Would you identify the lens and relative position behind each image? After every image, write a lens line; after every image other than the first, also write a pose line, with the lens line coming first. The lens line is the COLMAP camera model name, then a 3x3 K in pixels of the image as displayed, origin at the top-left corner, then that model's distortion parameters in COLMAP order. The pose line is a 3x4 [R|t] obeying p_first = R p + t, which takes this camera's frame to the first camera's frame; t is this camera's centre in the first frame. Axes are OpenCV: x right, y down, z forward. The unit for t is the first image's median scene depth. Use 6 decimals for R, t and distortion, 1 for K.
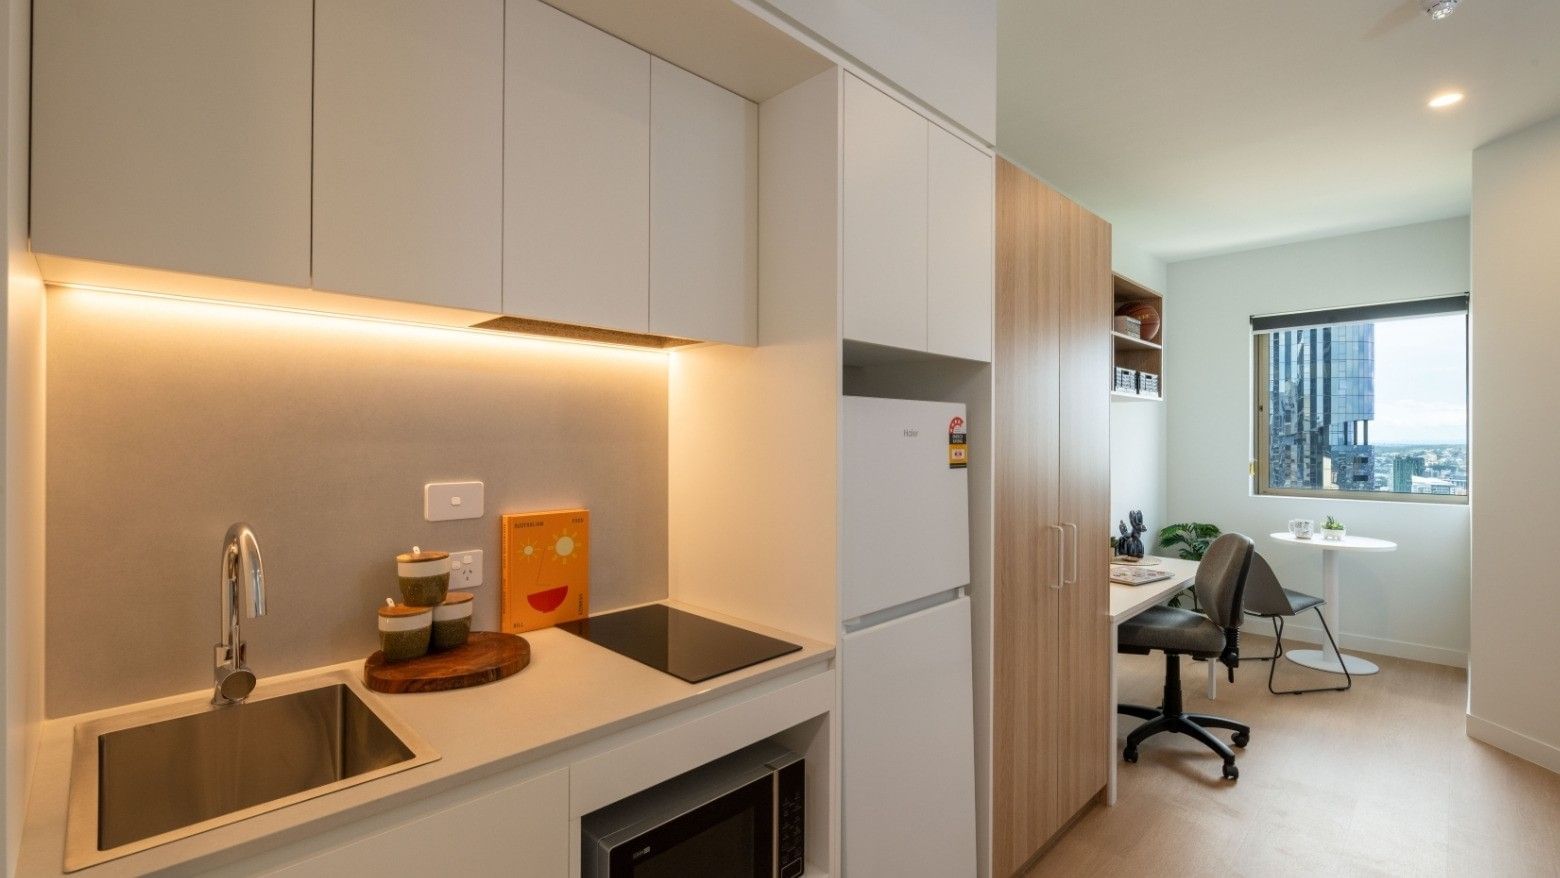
lens RADIAL K [[713.8, 0, 776.2], [0, 713.8, 431.8], [0, 0, 1]] dist [0.001944, 0.001348]
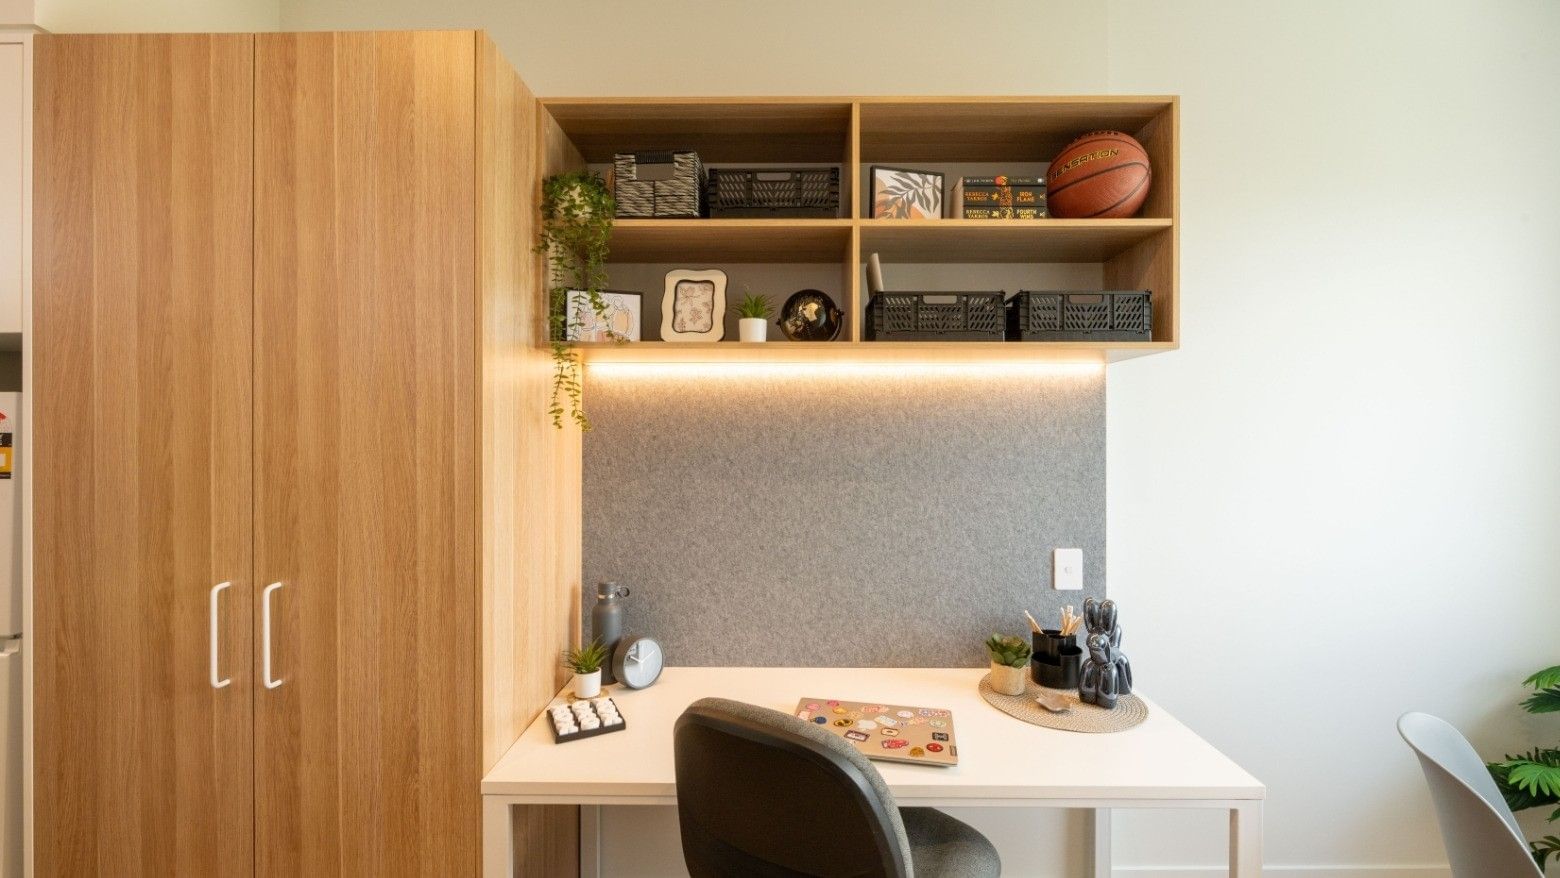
lens RADIAL K [[637.8, 0, 781.0], [0, 637.8, 432.7], [0, 0, 1]] dist [0.000552, -0.000479]
pose [[0.680195, -0.003200, -0.733024, 0.511040], [0.006040, 0.999981, 0.001239, 0.003015], [0.733006, -0.005270, 0.680202, 0.447135]]
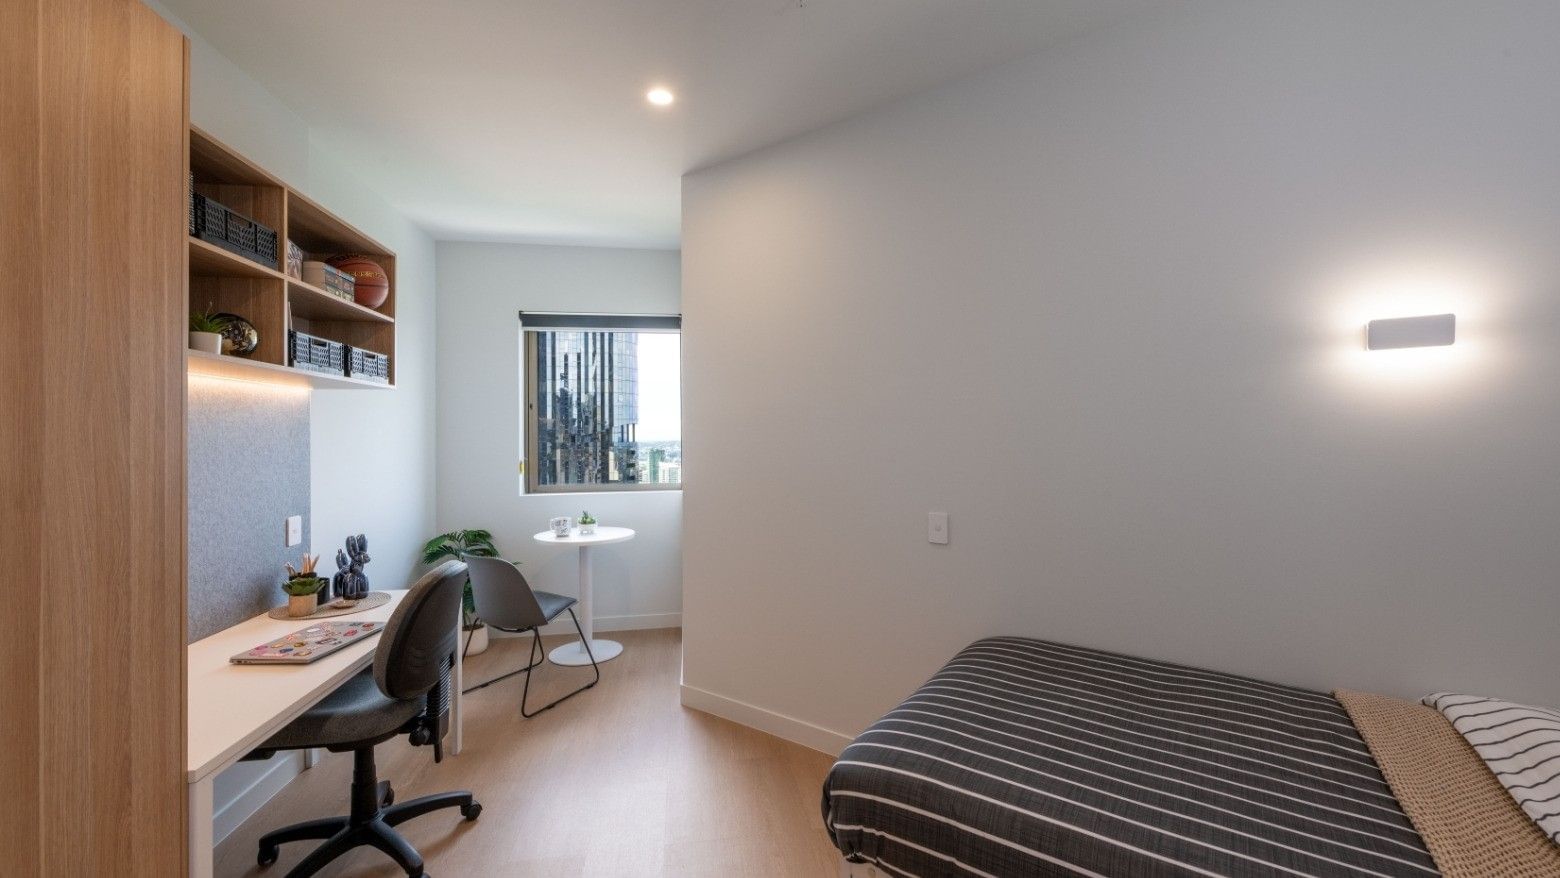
lens RADIAL K [[637.8, 0, 780.8], [0, 637.8, 435.2], [0, 0, 1]] dist [0.000552, -0.000479]
pose [[0.609249, -0.008222, 0.792937, 0.189761], [0.005808, 0.999966, 0.005906, 0.004003], [-0.792958, 0.001007, 0.609275, 0.187506]]
